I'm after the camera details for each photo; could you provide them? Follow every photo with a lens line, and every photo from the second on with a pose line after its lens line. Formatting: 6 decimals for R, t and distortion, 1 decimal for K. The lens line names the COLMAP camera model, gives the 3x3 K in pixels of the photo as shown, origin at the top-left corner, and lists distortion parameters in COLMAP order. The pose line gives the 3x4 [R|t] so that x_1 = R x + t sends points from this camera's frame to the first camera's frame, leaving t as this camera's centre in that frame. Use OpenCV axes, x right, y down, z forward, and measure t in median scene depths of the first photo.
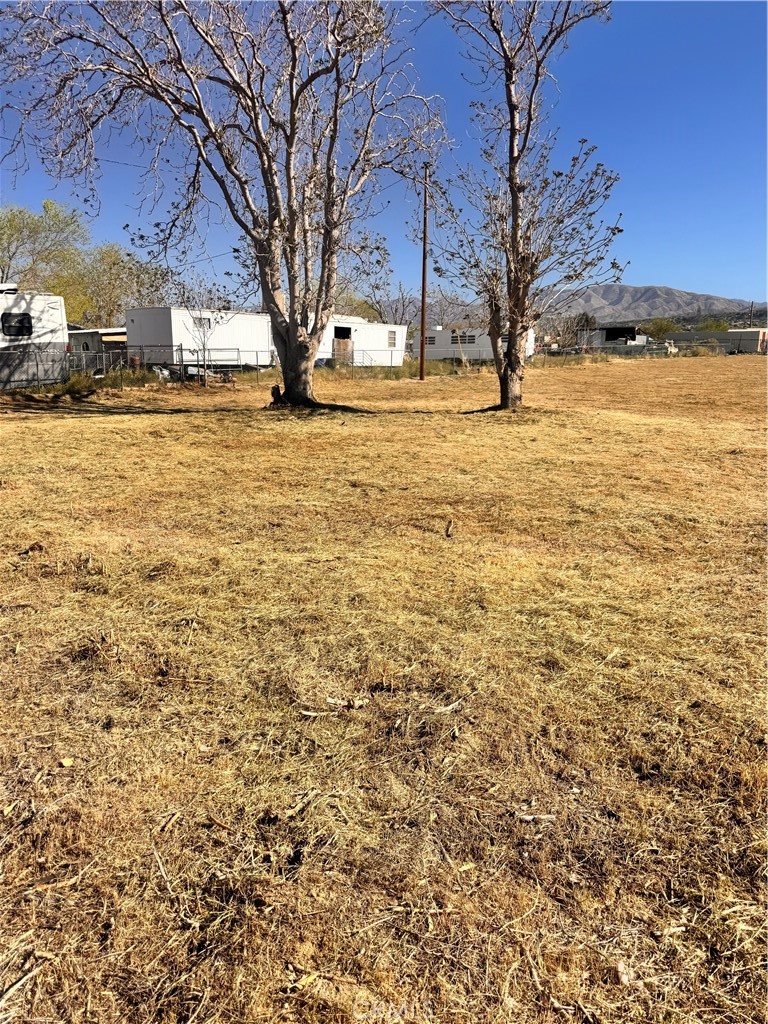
lens RADIAL K [[709.4, 0, 381.0], [0, 709.4, 515.5], [0, 0, 1]] dist [0.180528, -0.402952]
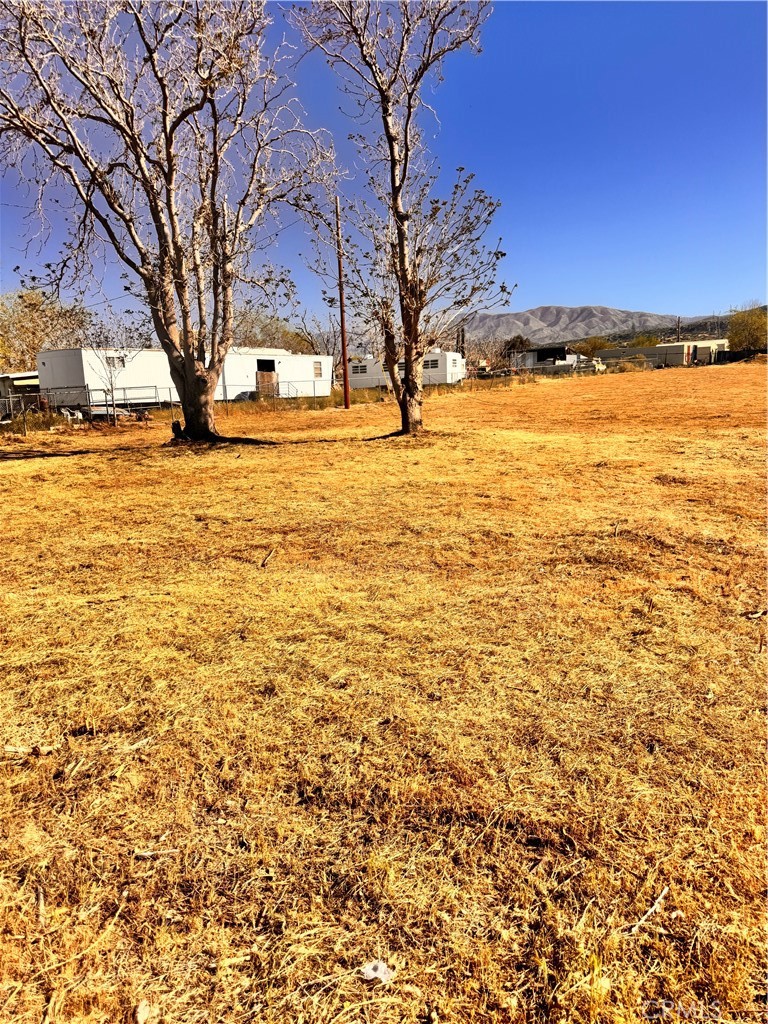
lens RADIAL K [[712.8, 0, 380.8], [0, 712.8, 523.9], [0, 0, 1]] dist [0.163457, -0.333807]
pose [[0.996244, -0.060510, 0.061939, 0.071969], [0.062239, 0.997713, -0.026378, 0.002619], [-0.060201, 0.030134, 0.997731, -0.001747]]
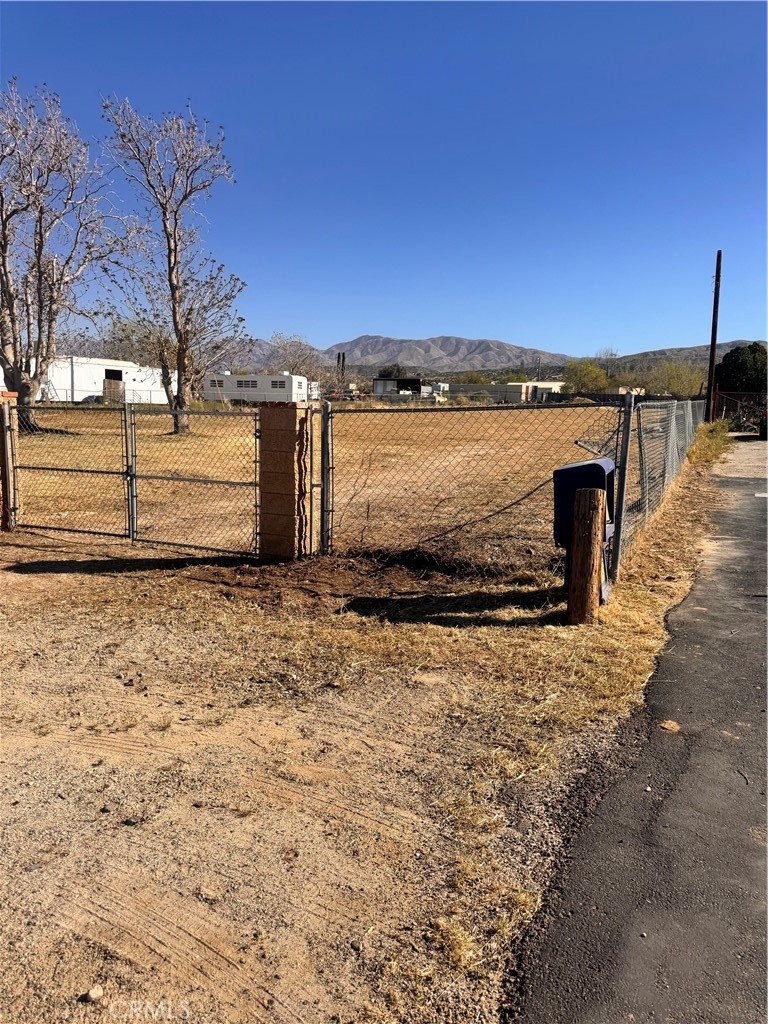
lens RADIAL K [[717.8, 0, 380.1], [0, 717.8, 518.2], [0, 0, 1]] dist [0.141060, -0.267485]
pose [[0.978562, -0.010681, 0.205674, 0.293266], [0.022046, 0.998349, -0.053047, 0.115398], [-0.204768, 0.056444, 0.977182, -0.542808]]
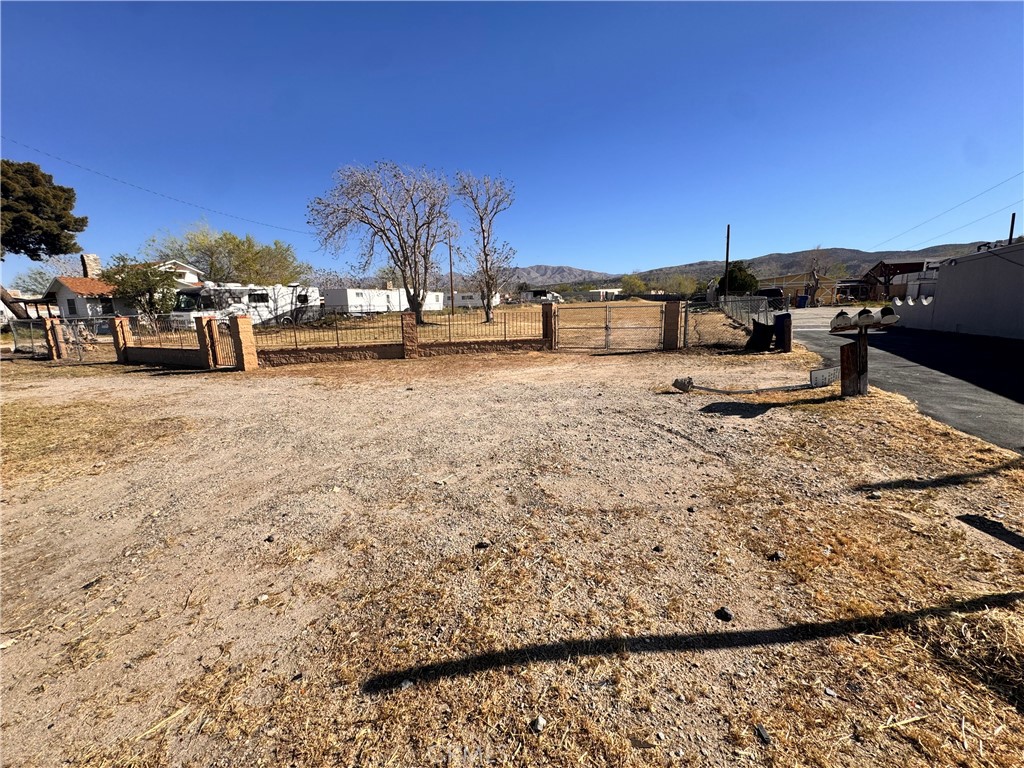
lens RADIAL K [[410.3, 0, 511.8], [0, 410.3, 383.8], [0, 0, 1]] dist [-0.002577, 0.000368]
pose [[0.974208, -0.065166, 0.216037, -0.138771], [0.071199, 0.997257, -0.020252, 0.173876], [-0.214124, 0.035111, 0.976175, -0.812312]]
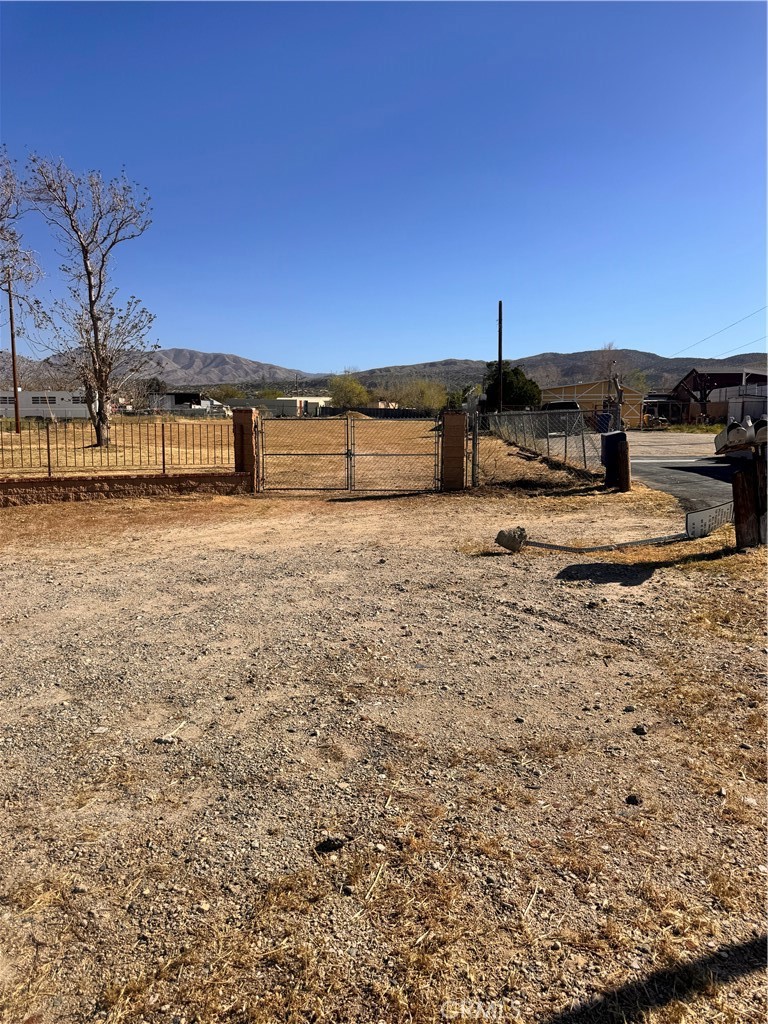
lens RADIAL K [[721.6, 0, 386.0], [0, 721.6, 510.2], [0, 0, 1]] dist [0.103281, -0.153854]
pose [[0.844853, -0.062641, 0.531318, -0.183058], [0.110866, 0.992063, -0.059327, 0.178524], [-0.523385, 0.109028, 0.845093, -0.781646]]
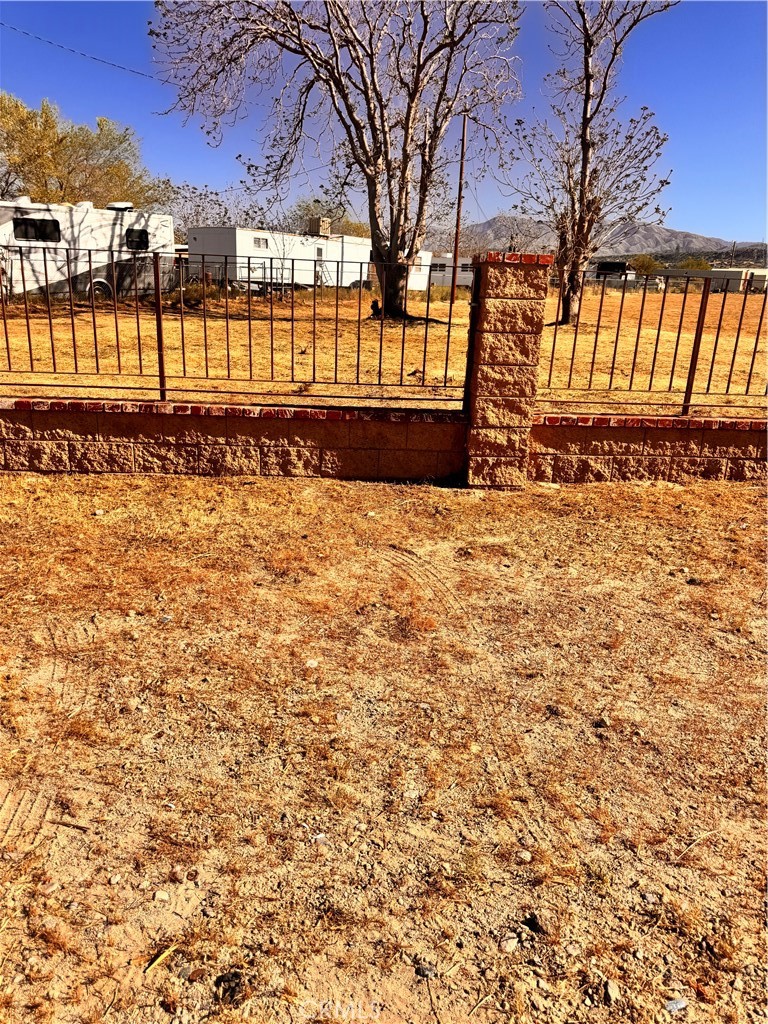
lens RADIAL K [[728.7, 0, 392.8], [0, 728.7, 498.6], [0, 0, 1]] dist [0.062882, -0.089322]
pose [[0.998069, 0.018880, 0.059170, -0.211782], [-0.022778, 0.997565, 0.065918, 0.081730], [-0.057782, -0.067139, 0.996069, -0.288904]]
